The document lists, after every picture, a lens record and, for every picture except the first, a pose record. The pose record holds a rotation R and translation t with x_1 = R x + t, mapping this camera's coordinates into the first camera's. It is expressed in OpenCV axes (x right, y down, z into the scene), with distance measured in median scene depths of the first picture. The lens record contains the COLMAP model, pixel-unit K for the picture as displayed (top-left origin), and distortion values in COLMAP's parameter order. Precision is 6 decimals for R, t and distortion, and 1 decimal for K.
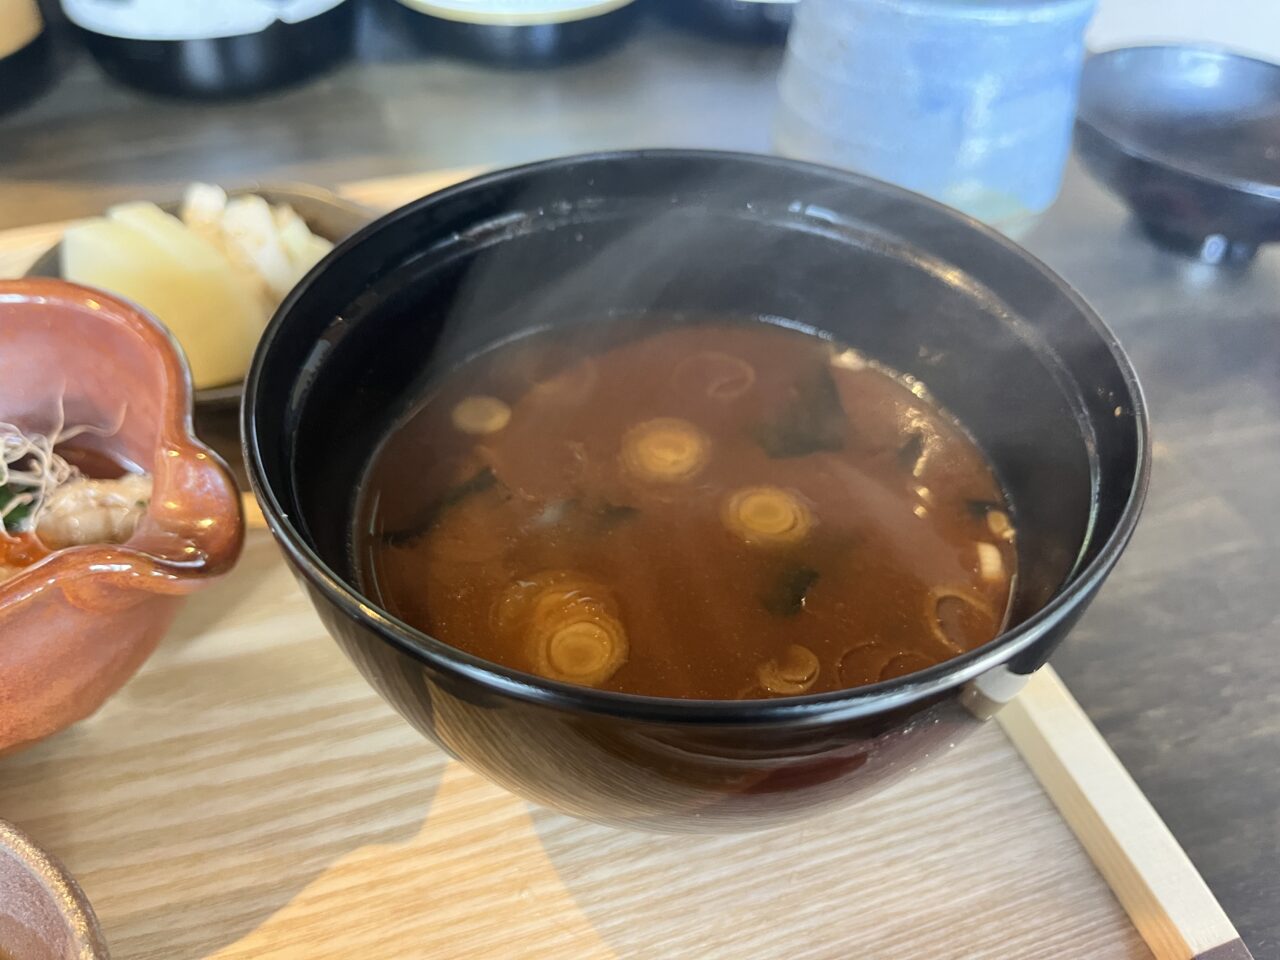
lens RADIAL K [[990.4, 0, 653.4], [0, 990.4, 489.4], [0, 0, 1]] dist [0.004433, -0.013713]
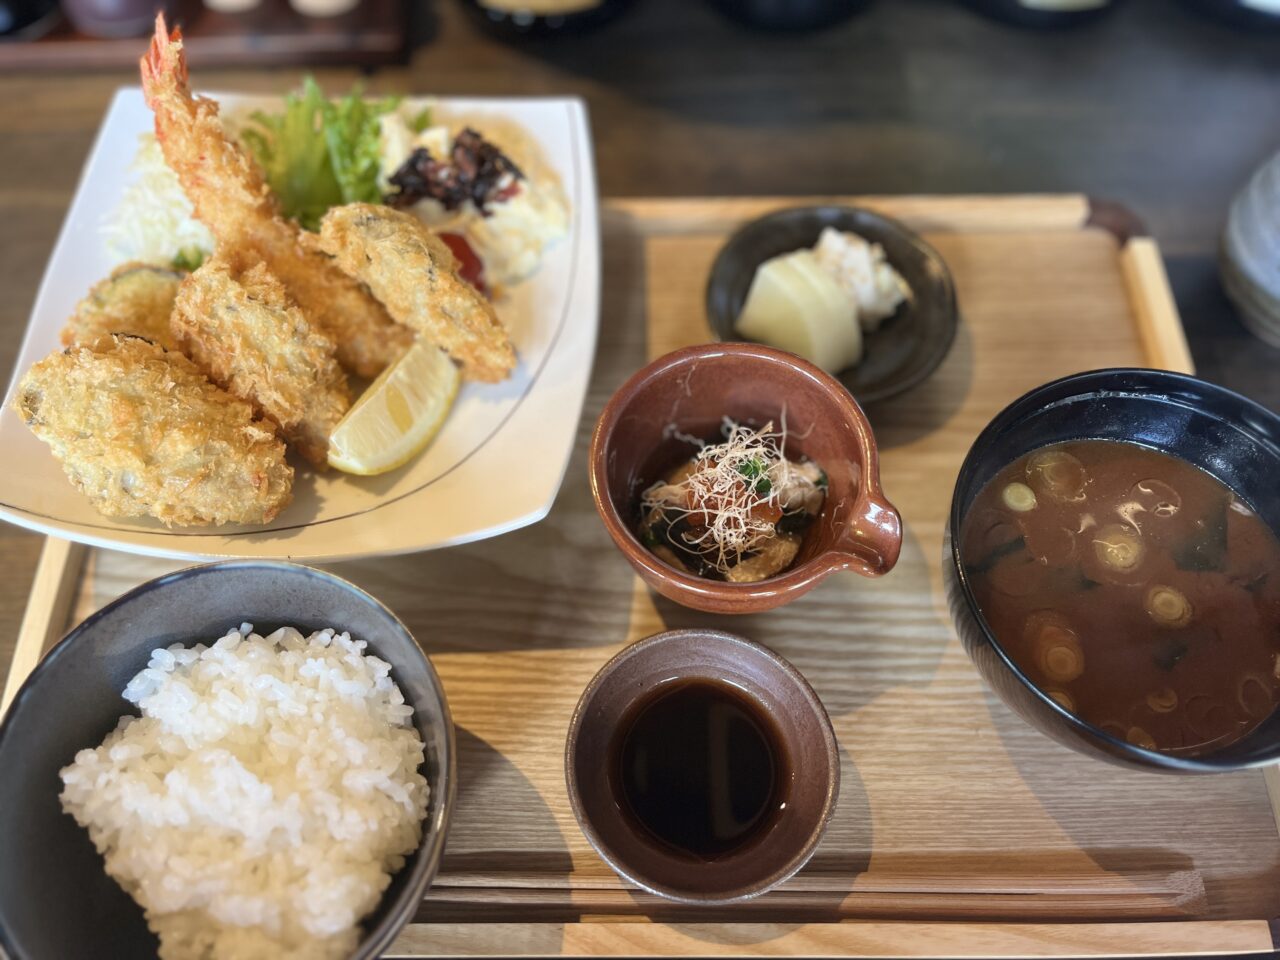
lens RADIAL K [[990.4, 0, 647.6], [0, 990.4, 480.8], [0, 0, 1]] dist [0.004433, -0.013713]
pose [[0.951898, 0.259271, -0.163306, -0.585825], [-0.190268, 0.917897, 0.348228, -0.664522], [0.240183, -0.300405, 0.923076, -0.923992]]
